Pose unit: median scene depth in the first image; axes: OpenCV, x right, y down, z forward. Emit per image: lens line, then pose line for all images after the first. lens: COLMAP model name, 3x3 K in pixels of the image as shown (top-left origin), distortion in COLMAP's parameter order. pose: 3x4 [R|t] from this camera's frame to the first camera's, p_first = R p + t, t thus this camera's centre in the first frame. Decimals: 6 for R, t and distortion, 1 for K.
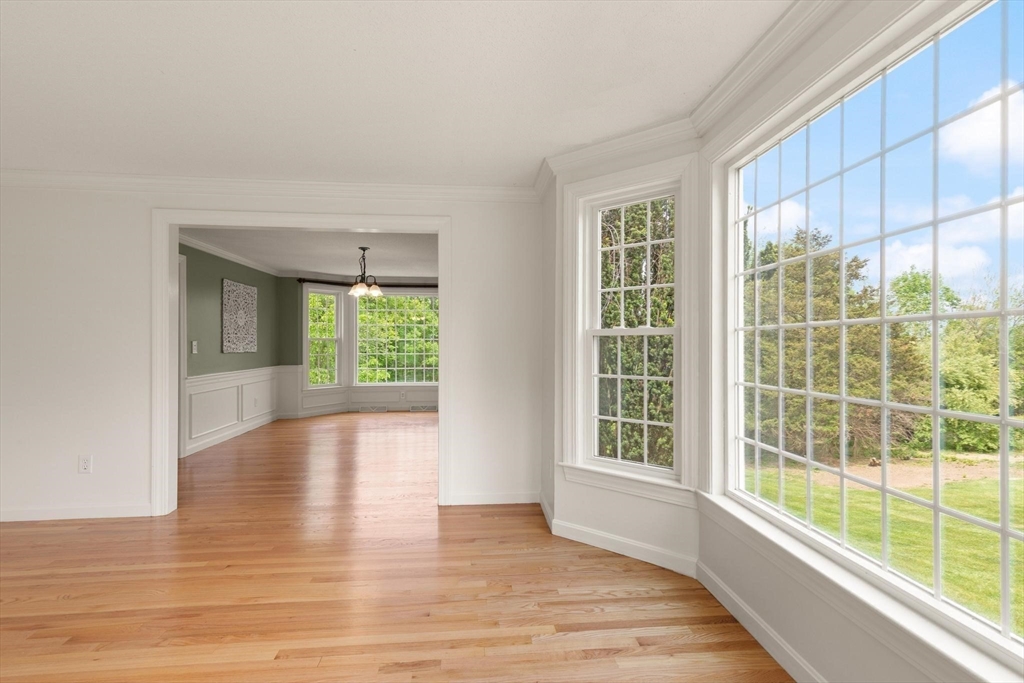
lens RADIAL K [[468.6, 0, 511.0], [0, 468.6, 342.4], [0, 0, 1]] dist [0.015874, -0.001391]
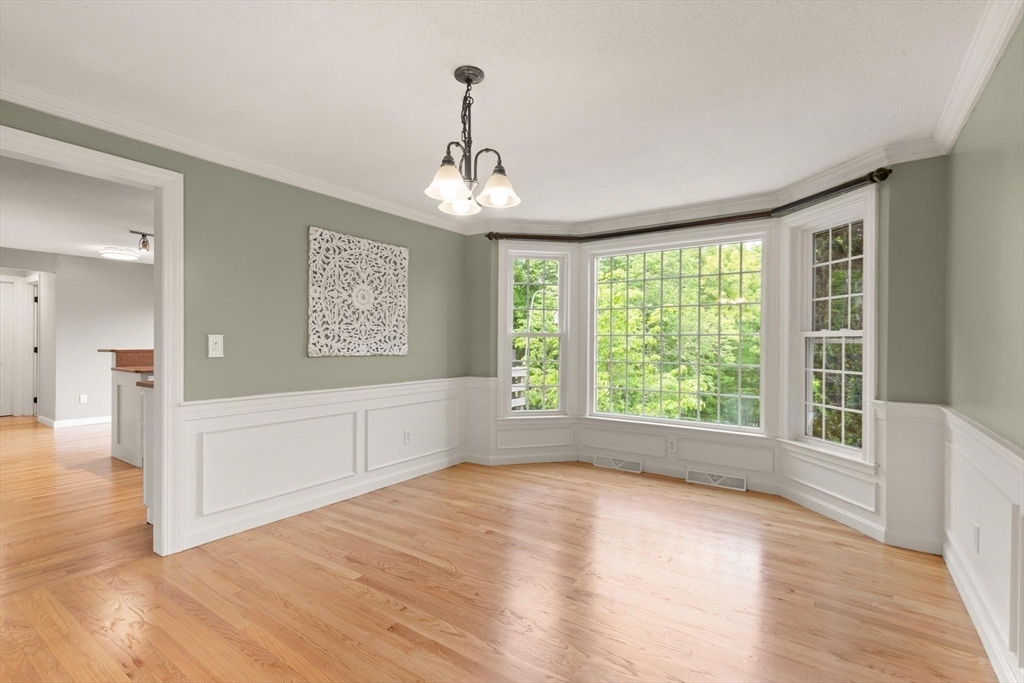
lens RADIAL K [[468.6, 0, 517.9], [0, 468.6, 342.3], [0, 0, 1]] dist [0.015874, -0.001391]
pose [[0.759379, 0.003861, -0.650637, -0.035344], [-0.005063, 0.999987, 0.000025, 0.003235], [0.650629, 0.003275, 0.759389, 0.585375]]
